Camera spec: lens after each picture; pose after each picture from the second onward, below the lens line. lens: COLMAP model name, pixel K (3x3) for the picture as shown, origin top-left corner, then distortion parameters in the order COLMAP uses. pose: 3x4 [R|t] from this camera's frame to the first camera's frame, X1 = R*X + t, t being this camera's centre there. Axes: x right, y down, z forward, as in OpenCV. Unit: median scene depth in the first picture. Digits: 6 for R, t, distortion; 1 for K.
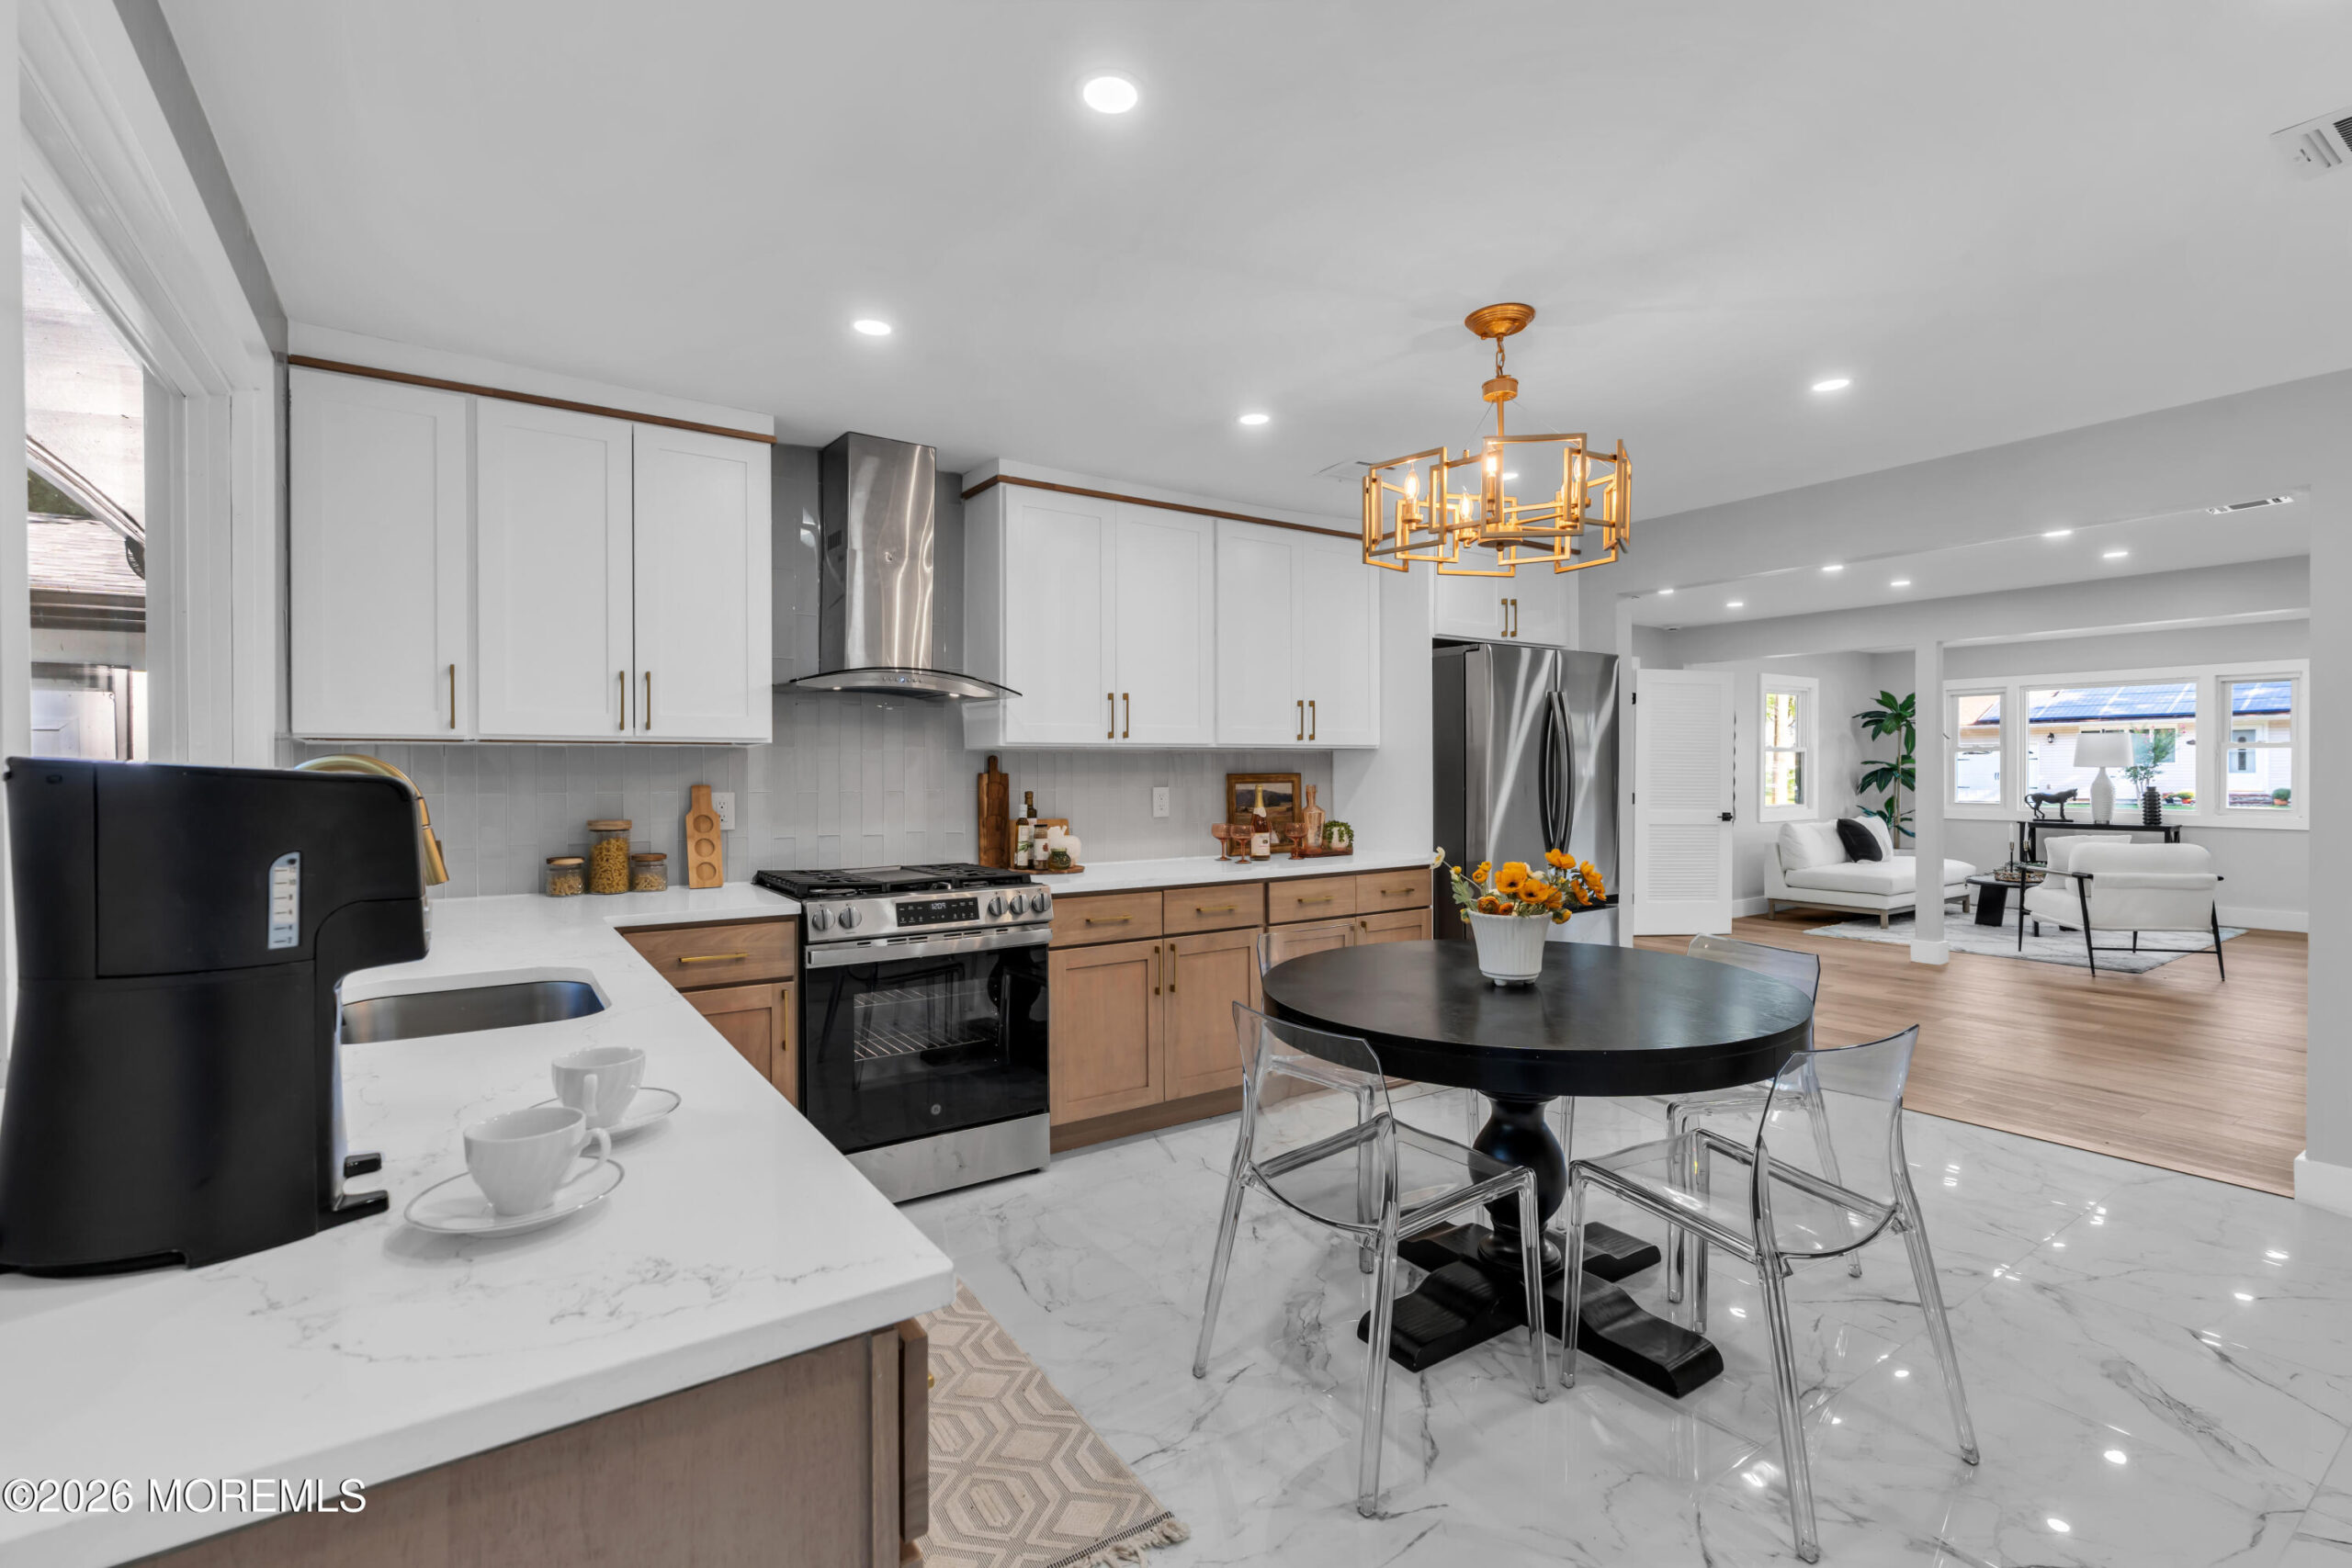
lens RADIAL K [[1046.1, 0, 1167.2], [0, 1046.1, 776.2], [0, 0, 1]] dist [-0.004496, -0.000447]
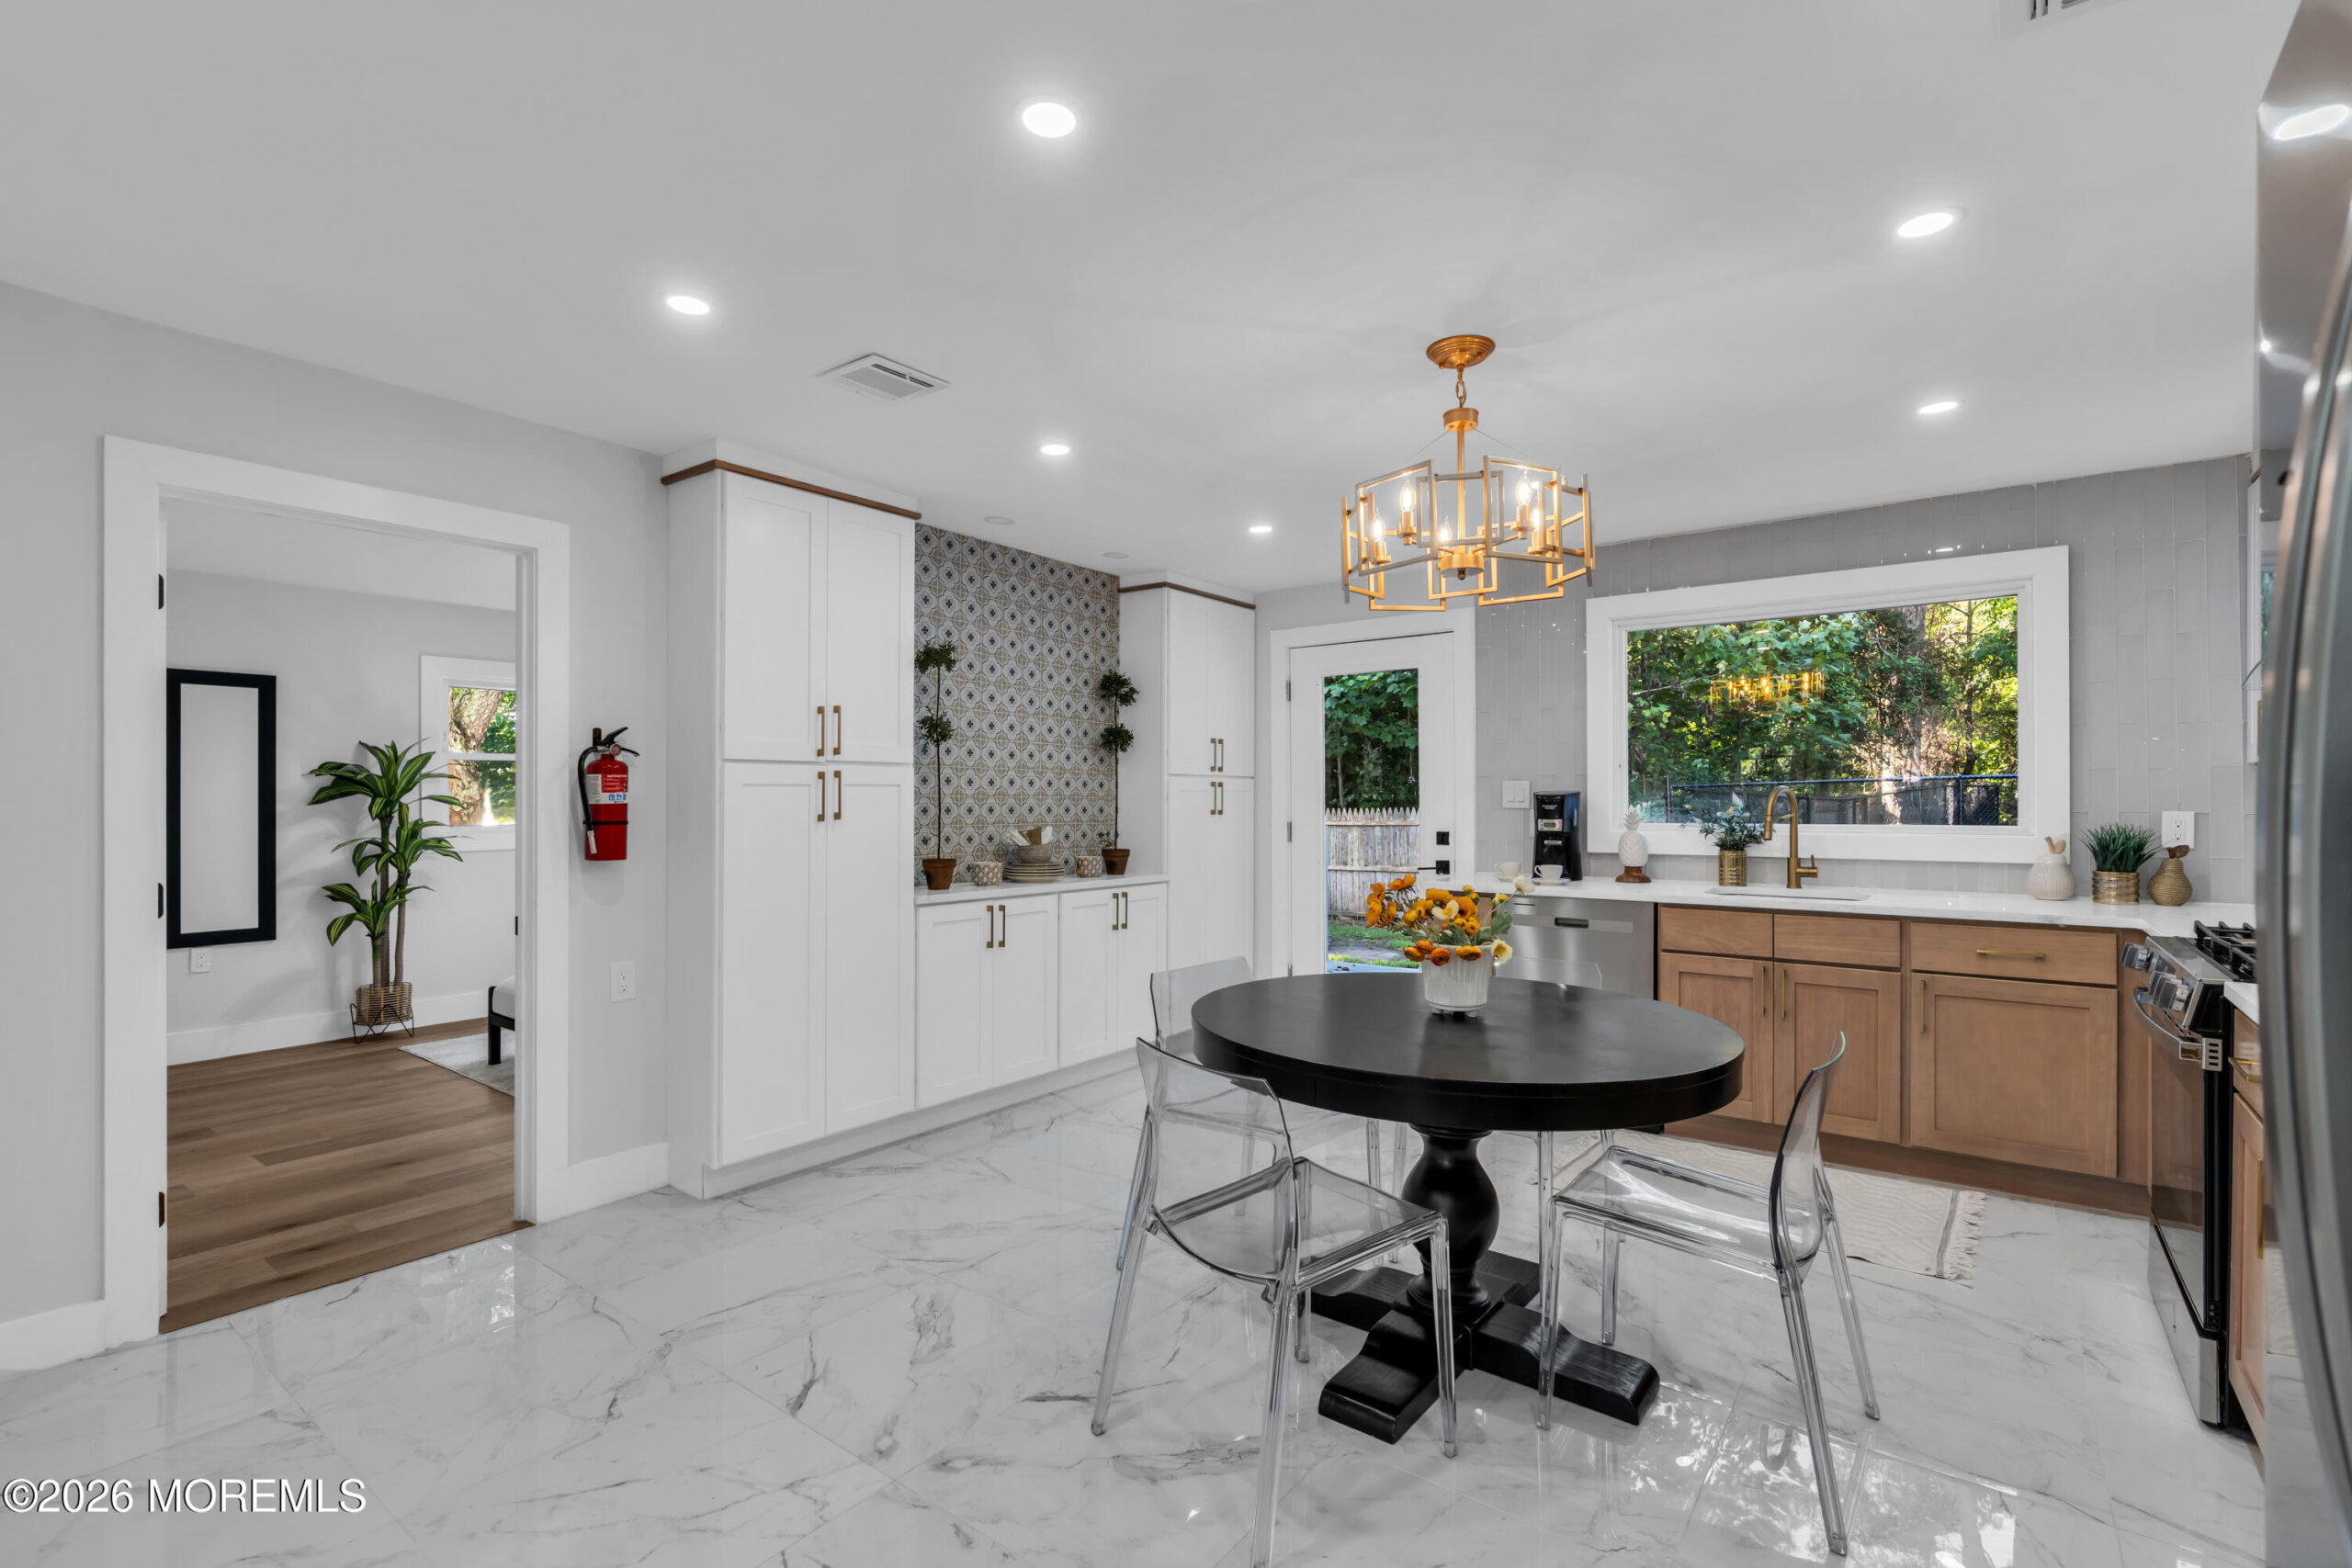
lens RADIAL K [[1050.0, 0, 1181.2], [0, 1050.0, 793.8], [0, 0, 1]] dist [-0.000867, 0.000098]
pose [[-0.946209, 0.005807, -0.323504, 0.575659], [0.003704, 0.999968, 0.007117, -0.012318], [0.323535, 0.005536, -0.946200, 1.193399]]
